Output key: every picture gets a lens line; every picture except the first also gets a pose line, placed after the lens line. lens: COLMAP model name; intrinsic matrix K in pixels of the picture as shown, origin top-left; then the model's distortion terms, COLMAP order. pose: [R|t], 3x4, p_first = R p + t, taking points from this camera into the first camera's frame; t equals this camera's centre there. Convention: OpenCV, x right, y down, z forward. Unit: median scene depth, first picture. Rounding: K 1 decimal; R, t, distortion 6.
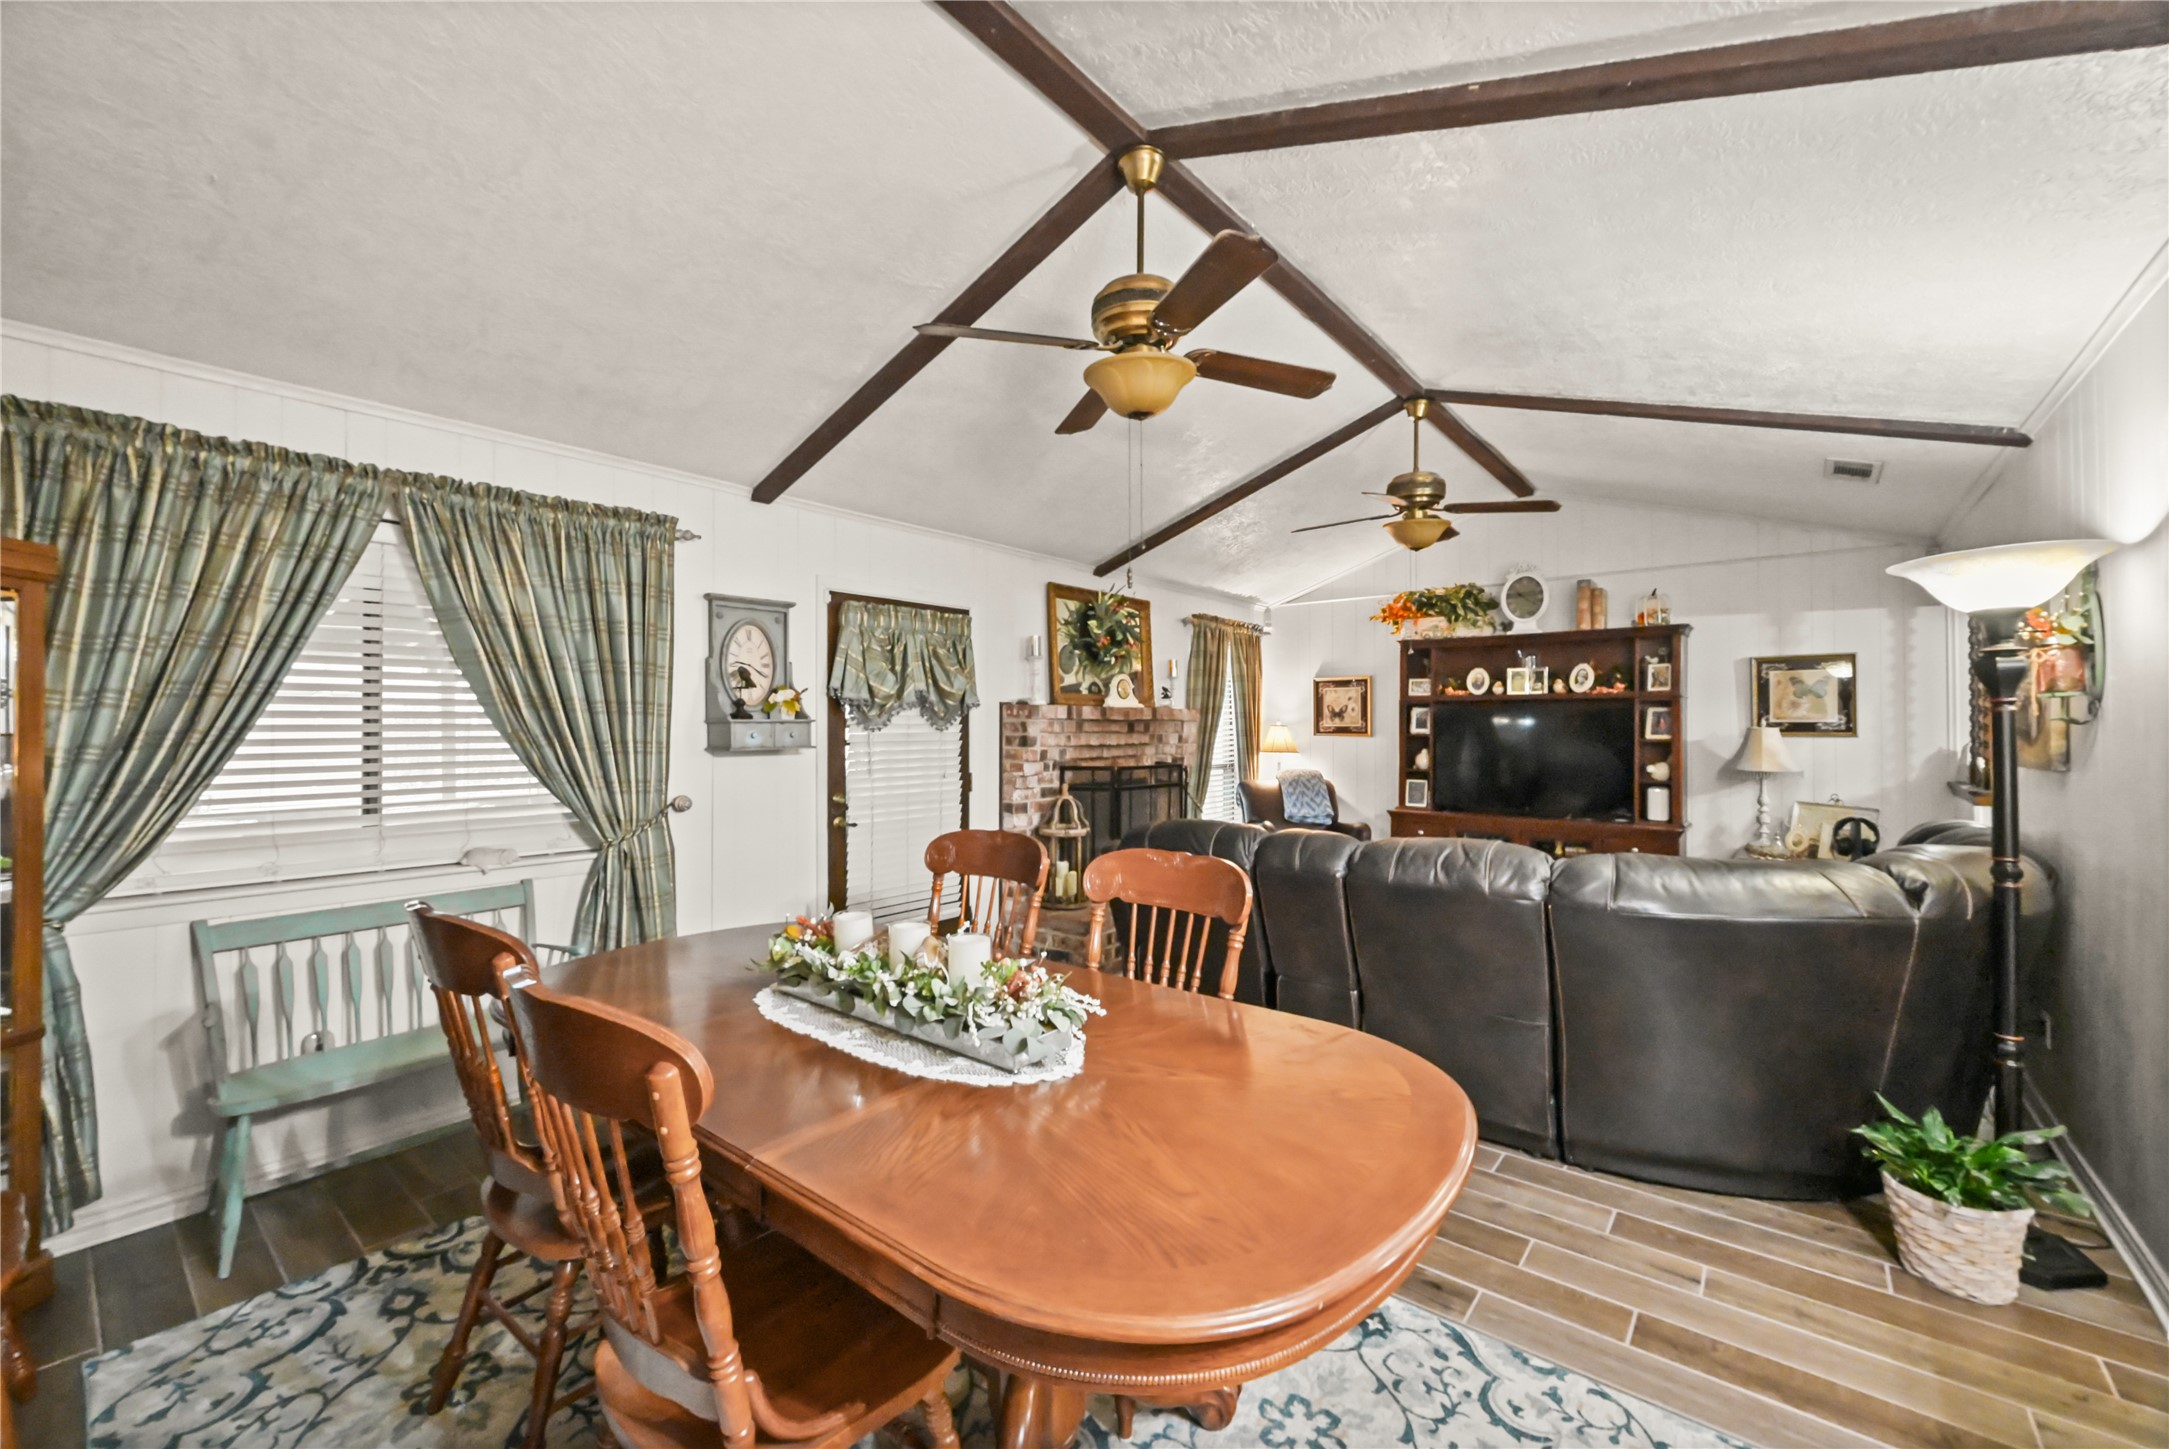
lens RADIAL K [[861.9, 0, 1078.7], [0, 861.9, 721.8], [0, 0, 1]] dist [0.000569, 0.000098]
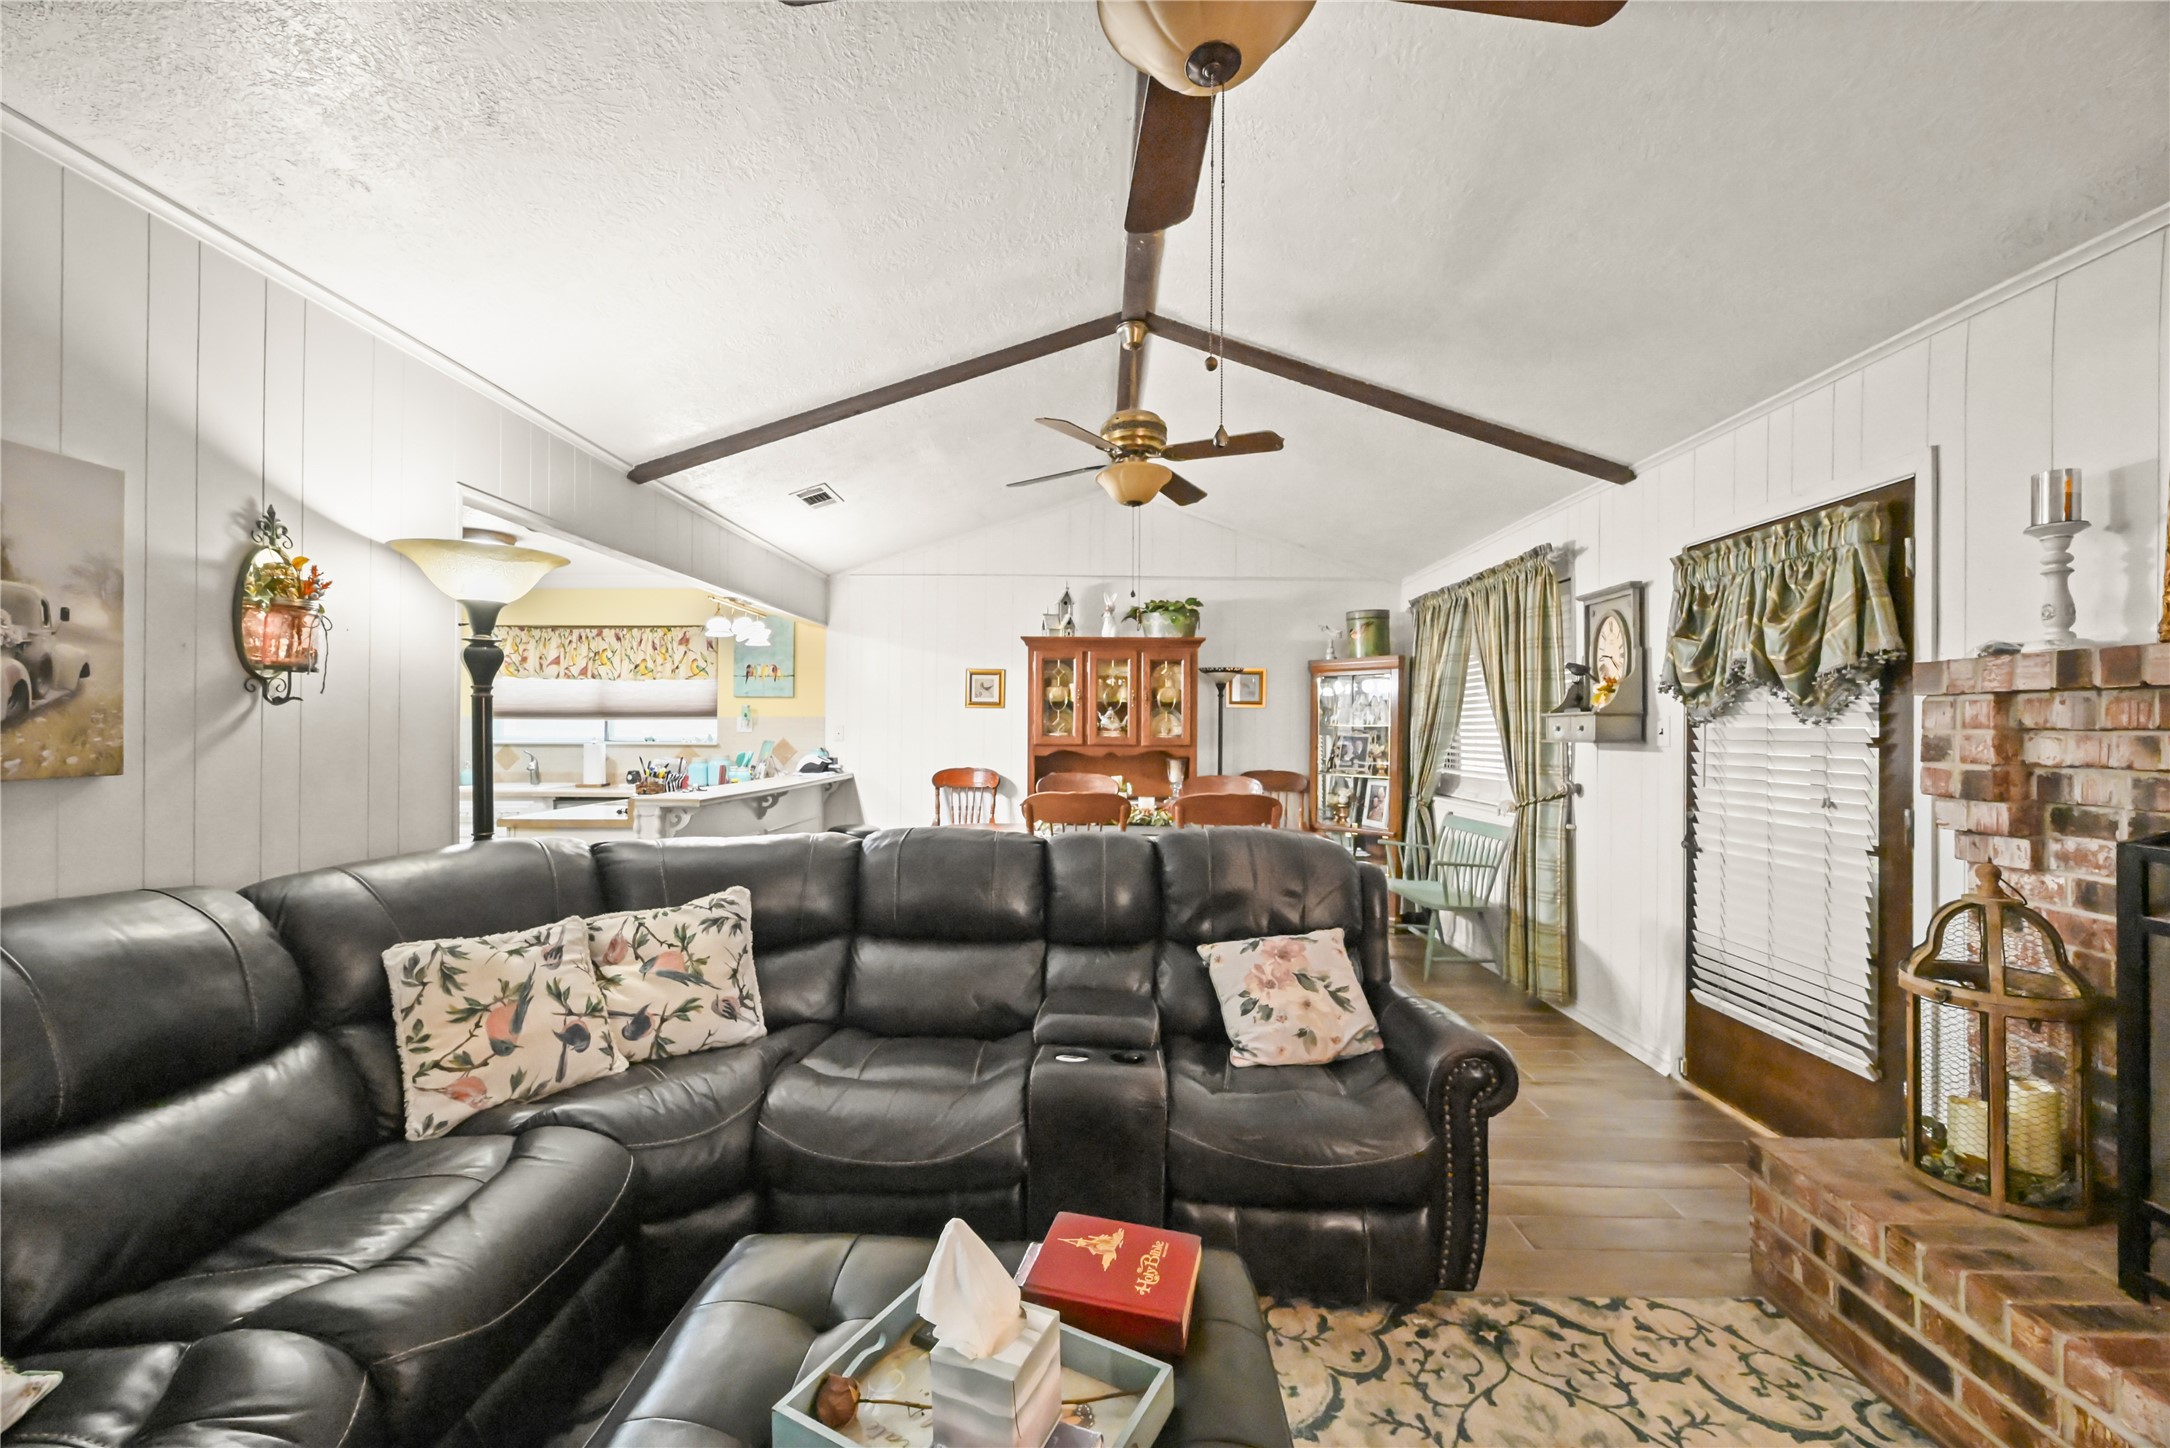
lens RADIAL K [[862.3, 0, 1076.0], [0, 862.3, 723.4], [0, 0, 1]] dist [0.000569, 0.000098]
pose [[-0.783054, -0.004870, -0.621935, 0.504561], [0.001384, 0.999953, -0.009572, 0.012737], [0.621952, -0.008356, -0.783011, 0.998739]]
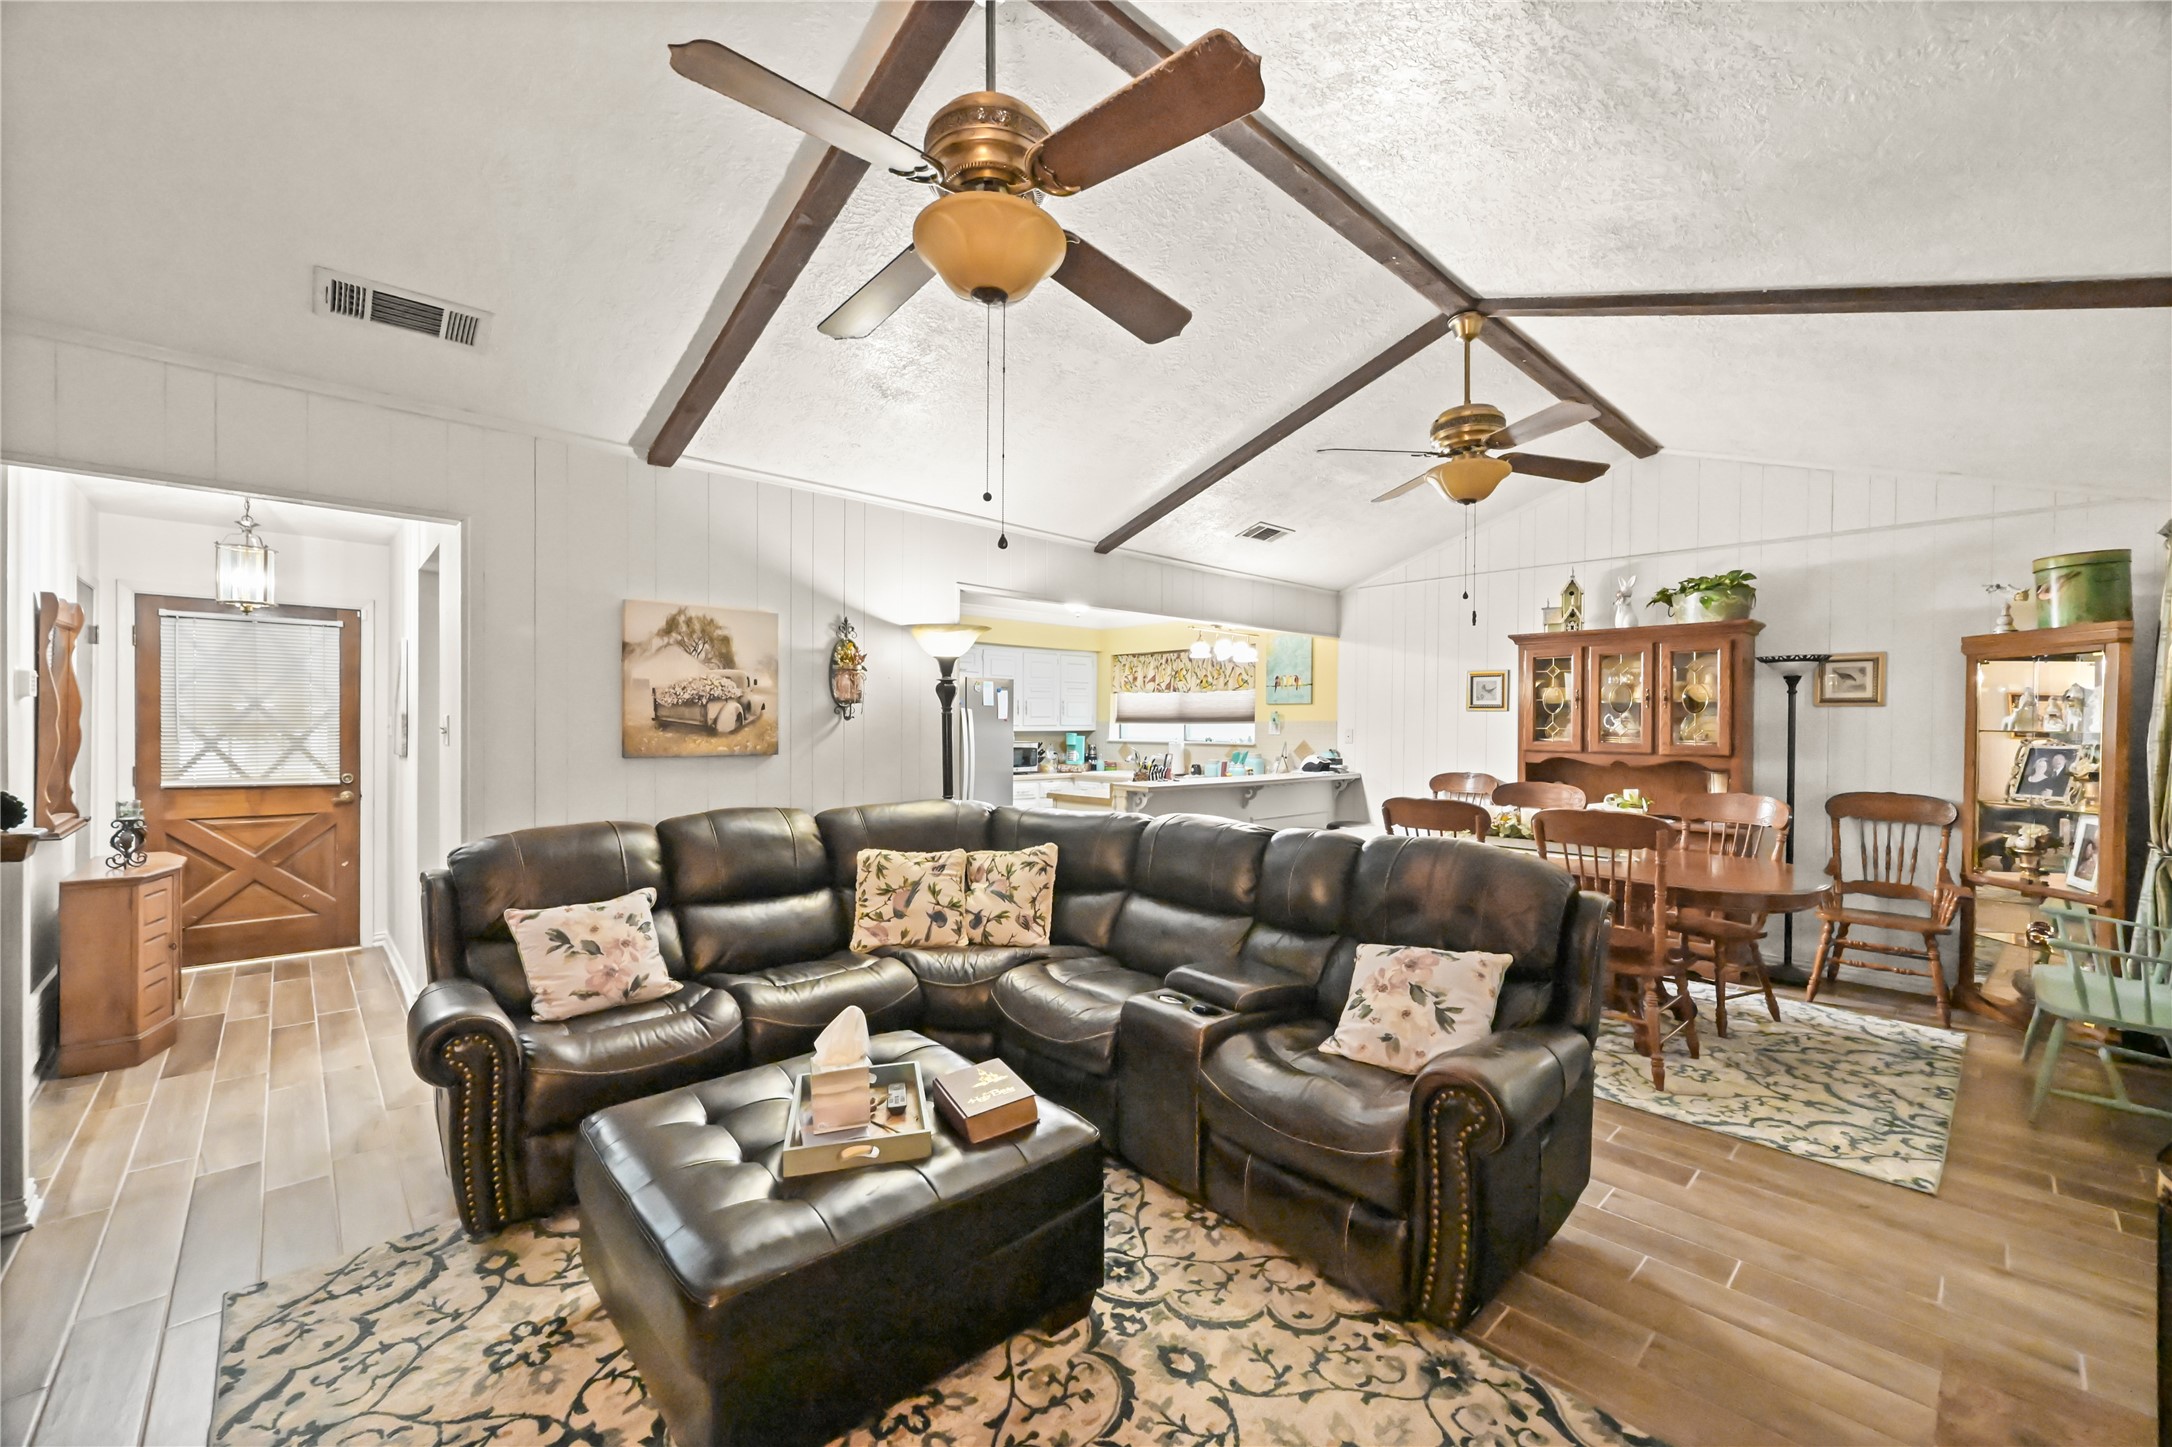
lens RADIAL K [[863.1, 0, 1079.7], [0, 863.1, 714.4], [0, 0, 1]] dist [0.000569, 0.000098]
pose [[-0.991335, -0.002116, 0.131344, 0.243907], [-0.004571, 0.999820, -0.018390, 0.007702], [-0.131281, -0.018831, -0.991166, 1.190311]]
